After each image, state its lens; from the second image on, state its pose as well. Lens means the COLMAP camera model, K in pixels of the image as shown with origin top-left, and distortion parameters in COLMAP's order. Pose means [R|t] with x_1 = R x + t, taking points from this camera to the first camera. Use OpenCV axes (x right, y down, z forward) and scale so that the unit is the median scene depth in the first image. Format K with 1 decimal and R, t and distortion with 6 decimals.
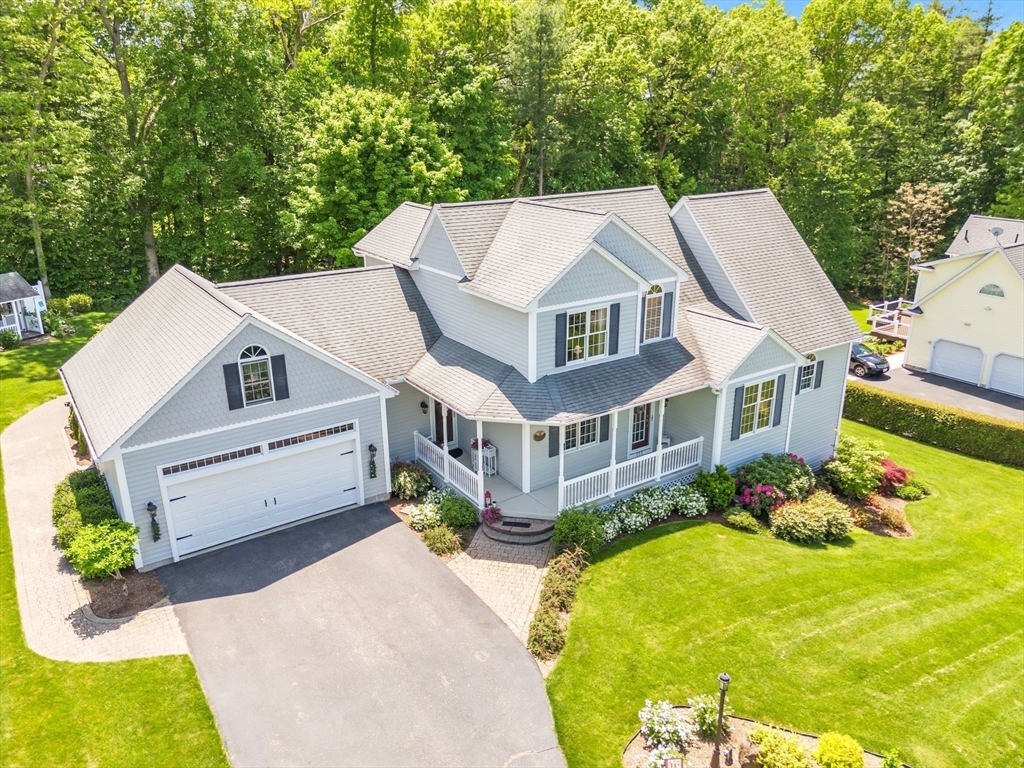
lens RADIAL K [[752.8, 0, 518.3], [0, 752.8, 384.6], [0, 0, 1]] dist [0.029155, -0.007375]
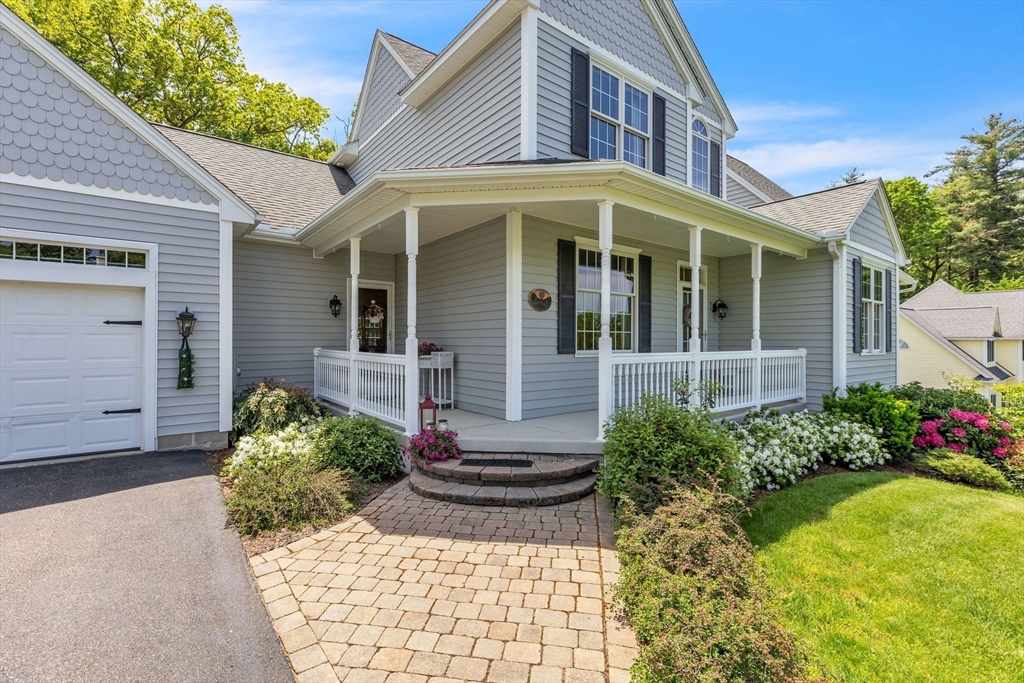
lens RADIAL K [[460.7, 0, 510.7], [0, 460.7, 339.9], [0, 0, 1]] dist [0.001479, 0.000088]
pose [[0.998140, 0.008553, 0.060356, -0.009671], [0.012343, 0.941242, -0.337507, 0.197735], [-0.059696, 0.337624, 0.939386, 0.725259]]
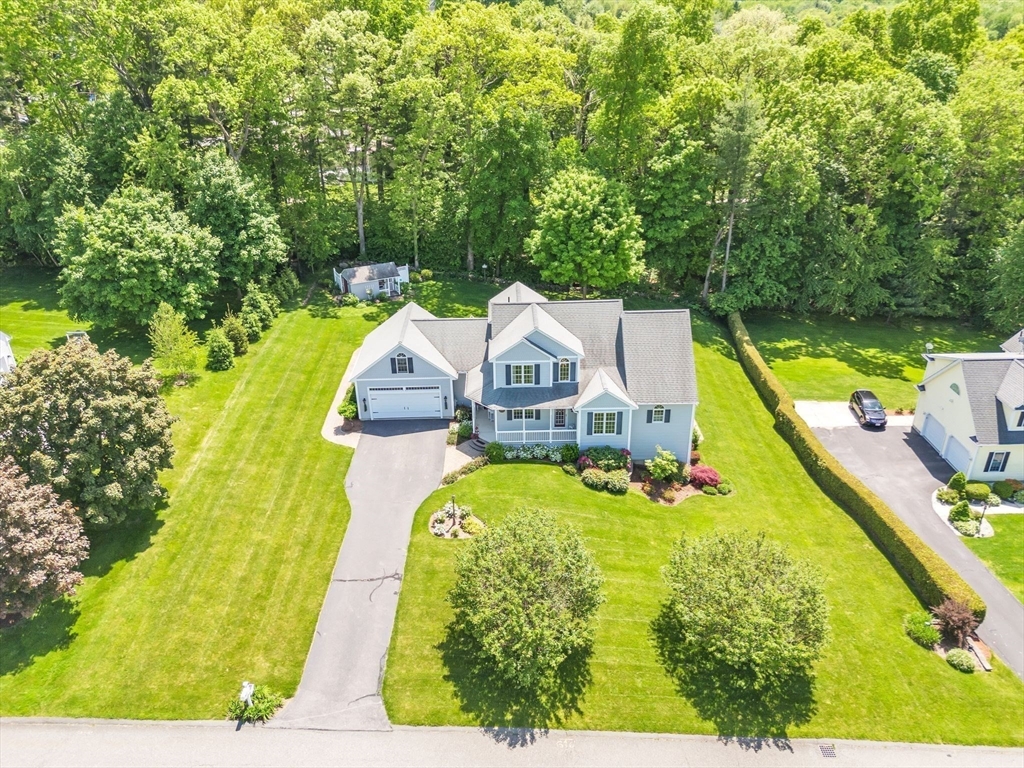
lens RADIAL K [[752.8, 0, 510.1], [0, 752.8, 384.4], [0, 0, 1]] dist [0.029155, -0.007375]
pose [[0.832252, 0.242859, -0.498374, 1.229709], [-0.175421, 0.968116, 0.178824, -0.446686], [0.525913, -0.061402, 0.848319, -1.017736]]
